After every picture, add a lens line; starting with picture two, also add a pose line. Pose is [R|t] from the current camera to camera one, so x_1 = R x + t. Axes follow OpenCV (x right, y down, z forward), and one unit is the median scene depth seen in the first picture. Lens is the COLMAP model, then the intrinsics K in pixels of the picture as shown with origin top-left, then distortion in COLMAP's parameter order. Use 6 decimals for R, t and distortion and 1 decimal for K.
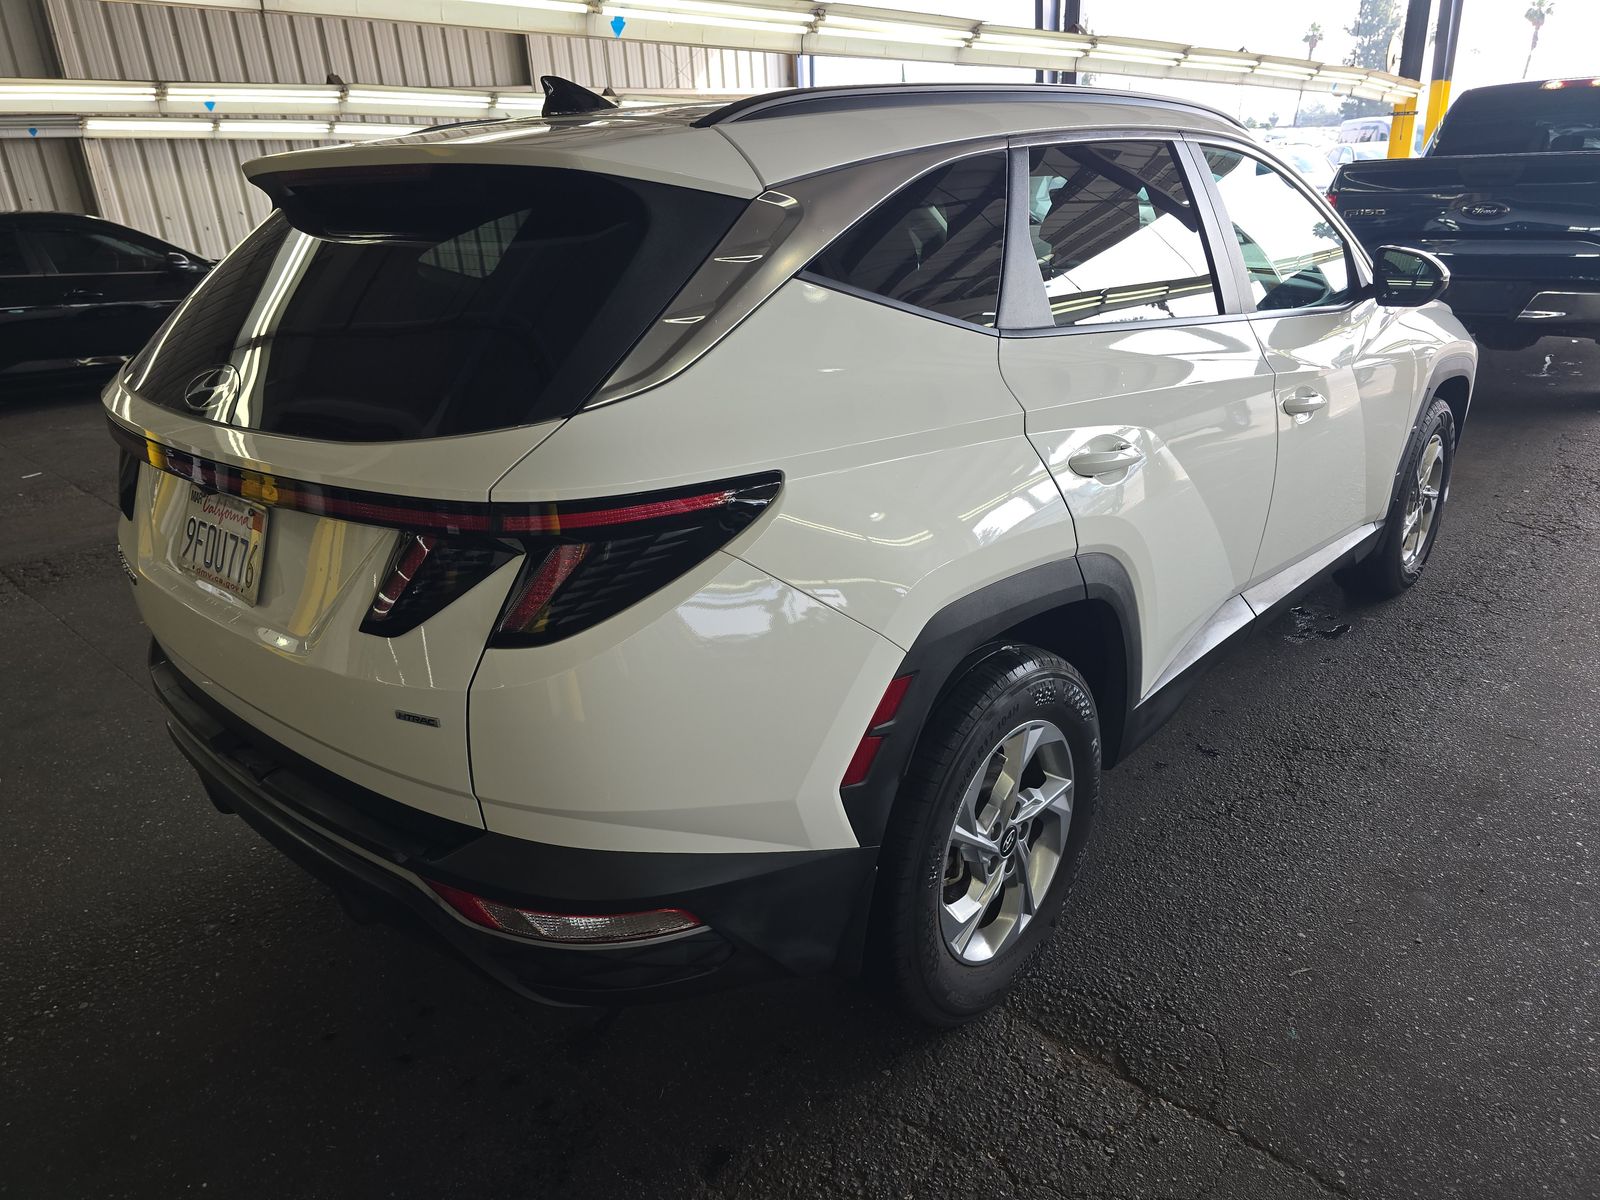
lens RADIAL K [[1099.2, 0, 806.8], [0, 1099.2, 597.3], [0, 0, 1]] dist [0.052782, -0.055274]
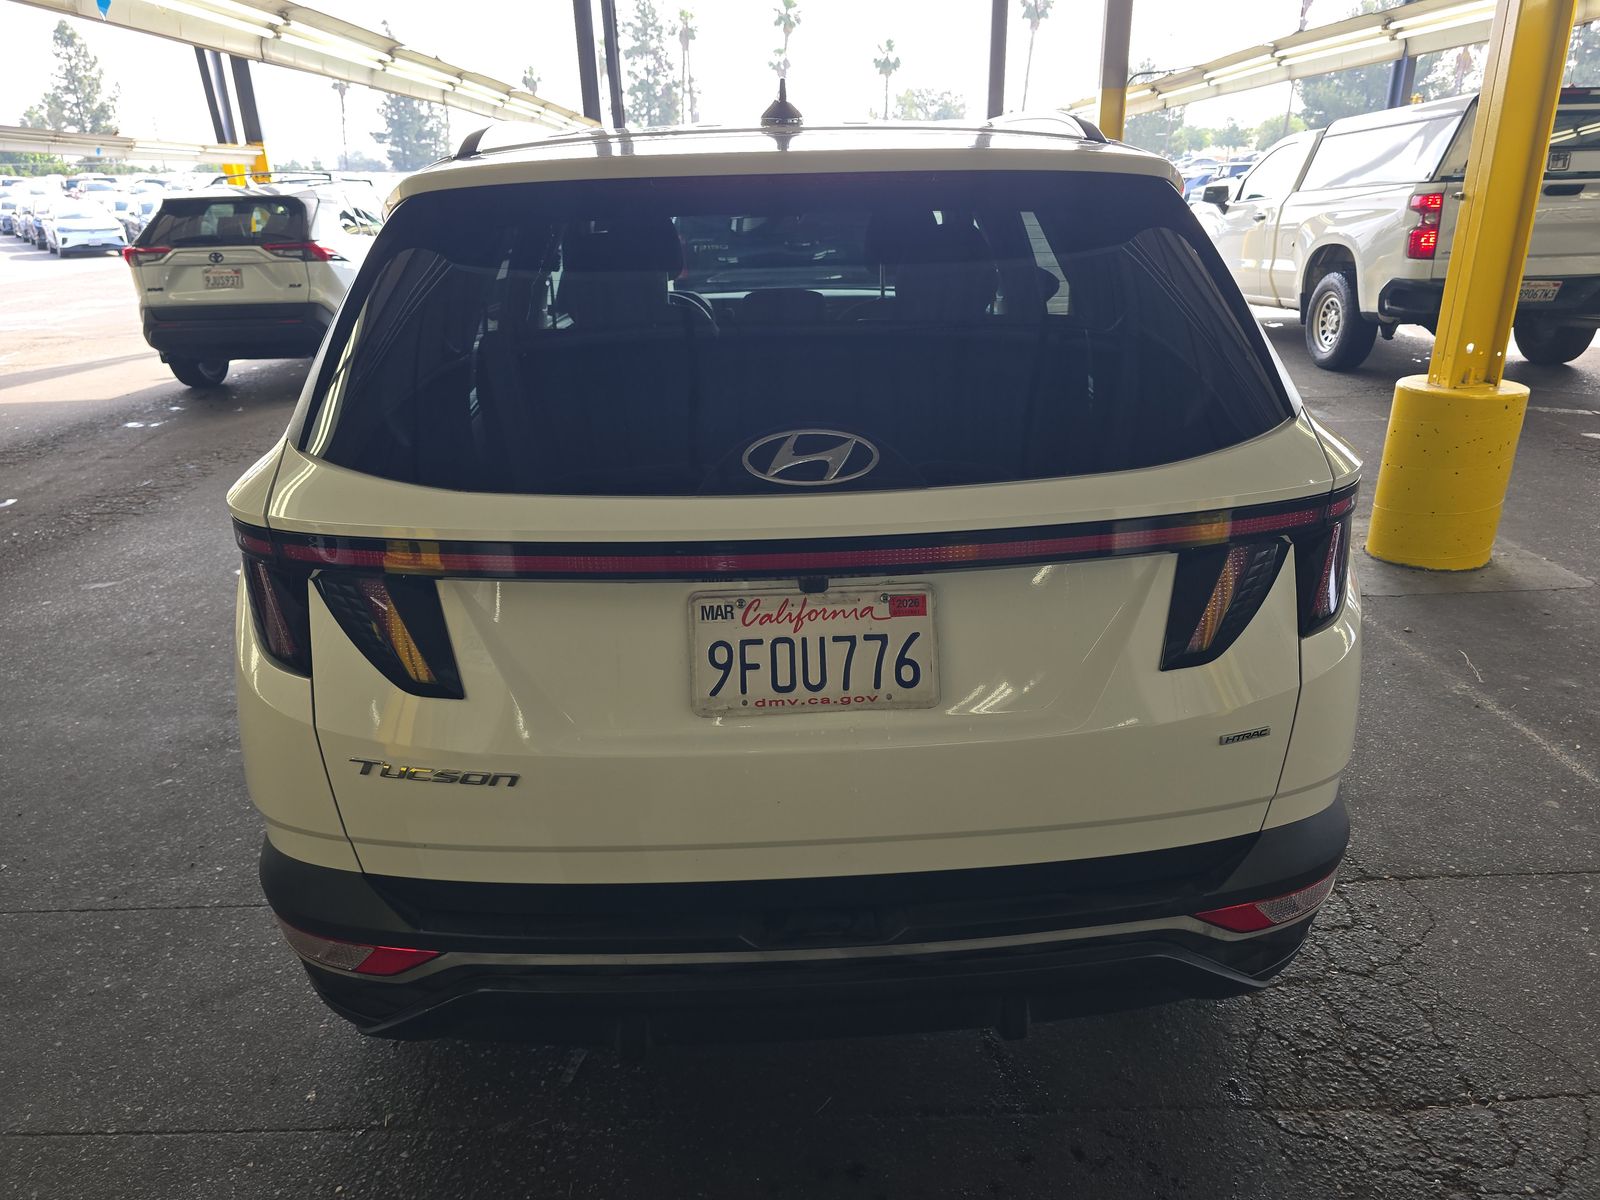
lens RADIAL K [[1099.2, 0, 806.8], [0, 1099.2, 597.3], [0, 0, 1]] dist [0.052782, -0.055274]
pose [[0.704994, -0.221761, 0.673651, -0.385583], [0.244589, 0.967606, 0.062560, -0.050556], [-0.665703, 0.120663, 0.736397, 0.160624]]
